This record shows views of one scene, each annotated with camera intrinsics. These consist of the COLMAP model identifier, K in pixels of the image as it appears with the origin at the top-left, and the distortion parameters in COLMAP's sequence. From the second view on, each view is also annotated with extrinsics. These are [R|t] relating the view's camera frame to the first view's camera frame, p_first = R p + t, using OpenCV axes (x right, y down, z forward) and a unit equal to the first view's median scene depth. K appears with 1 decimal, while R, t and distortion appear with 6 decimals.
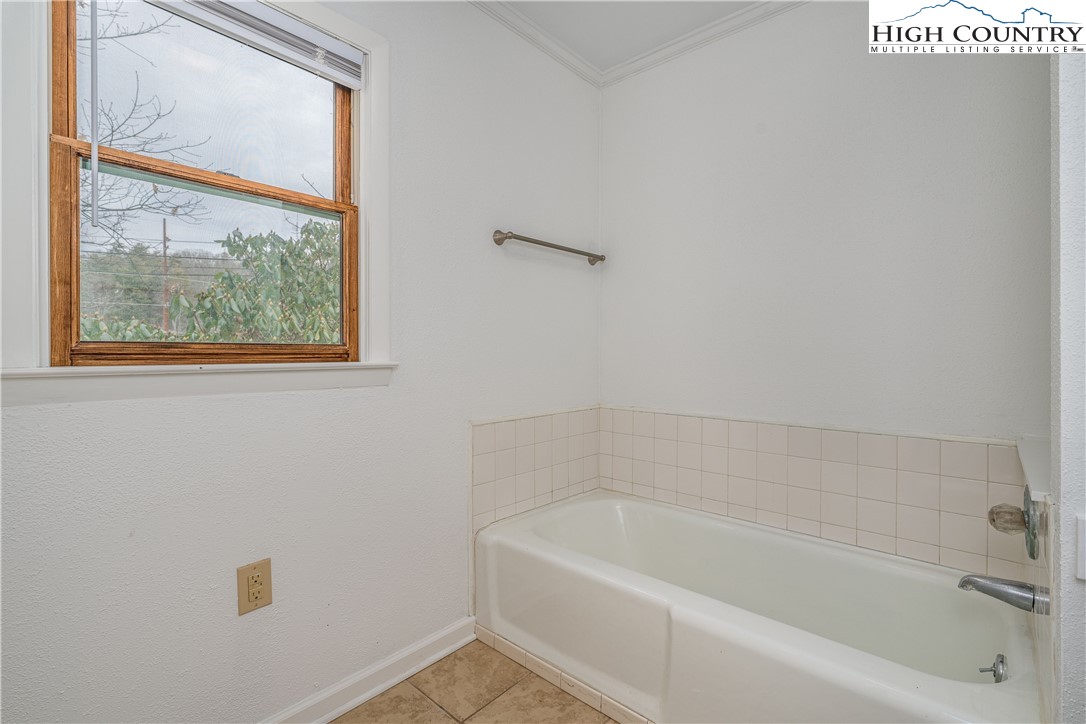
lens RADIAL K [[497.3, 0, 542.9], [0, 497.3, 358.4], [0, 0, 1]] dist [-0.004811, 0.002106]
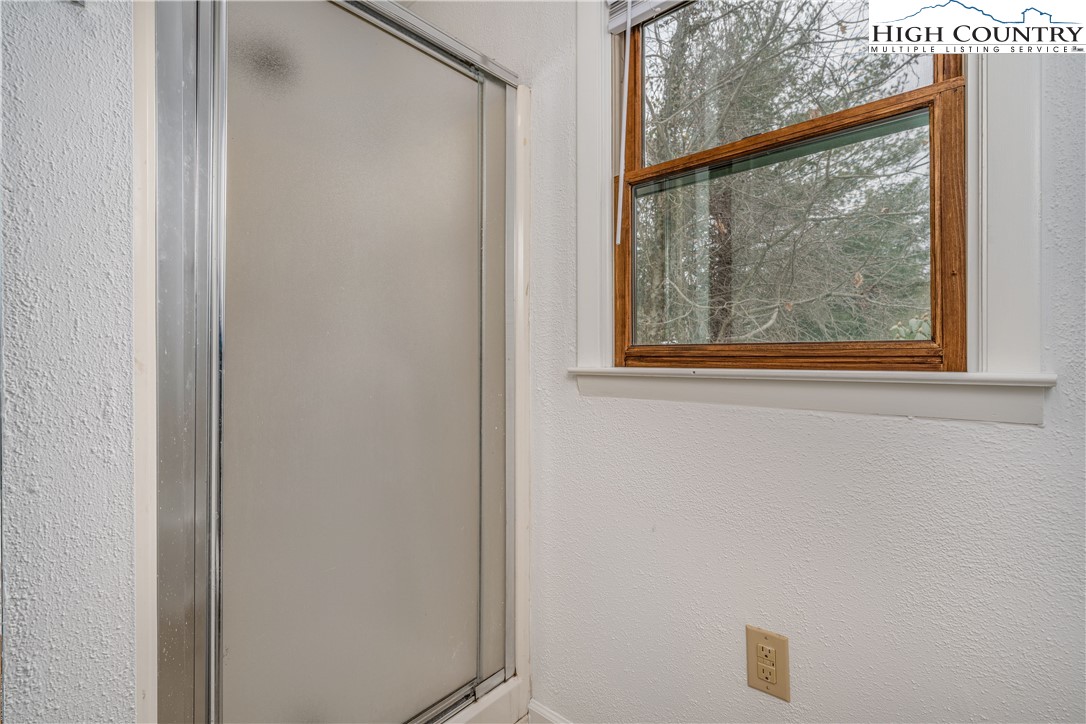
lens RADIAL K [[497.3, 0, 542.2], [0, 497.3, 354.6], [0, 0, 1]] dist [-0.004811, 0.002106]
pose [[-0.016700, -0.004256, -0.999851, 0.190180], [-0.011055, 0.999931, -0.004072, -0.005448], [0.999799, 0.010986, -0.016746, 0.678260]]
